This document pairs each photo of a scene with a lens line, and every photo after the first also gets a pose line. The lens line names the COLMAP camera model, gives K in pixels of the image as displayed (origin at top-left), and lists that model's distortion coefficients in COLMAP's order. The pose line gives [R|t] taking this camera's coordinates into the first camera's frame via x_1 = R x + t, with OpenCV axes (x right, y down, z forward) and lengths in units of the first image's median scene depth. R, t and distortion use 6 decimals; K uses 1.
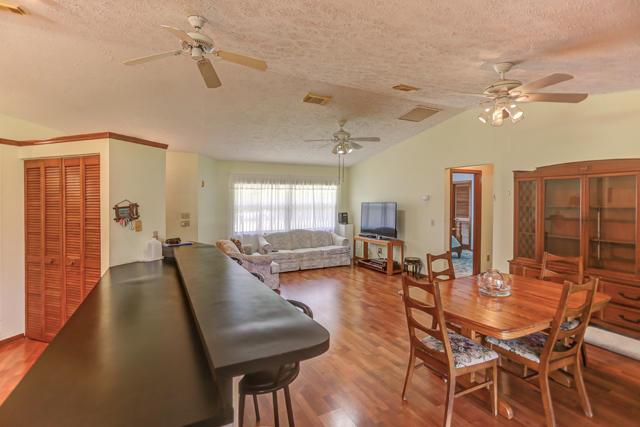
lens RADIAL K [[325.4, 0, 323.1], [0, 325.4, 211.3], [0, 0, 1]] dist [-0.060421, 0.035509]
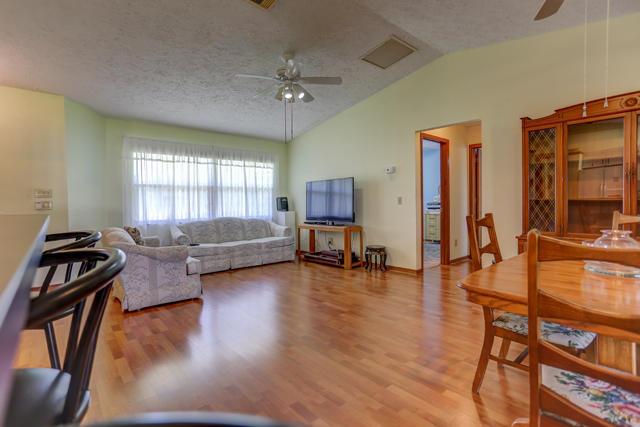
lens RADIAL K [[325.4, 0, 323.1], [0, 325.4, 211.3], [0, 0, 1]] dist [-0.060421, 0.035509]
pose [[0.974599, -0.021348, 0.222937, -0.024709], [0.022811, 0.999732, -0.003988, 0.052871], [-0.222792, 0.008972, 0.974825, 0.217669]]
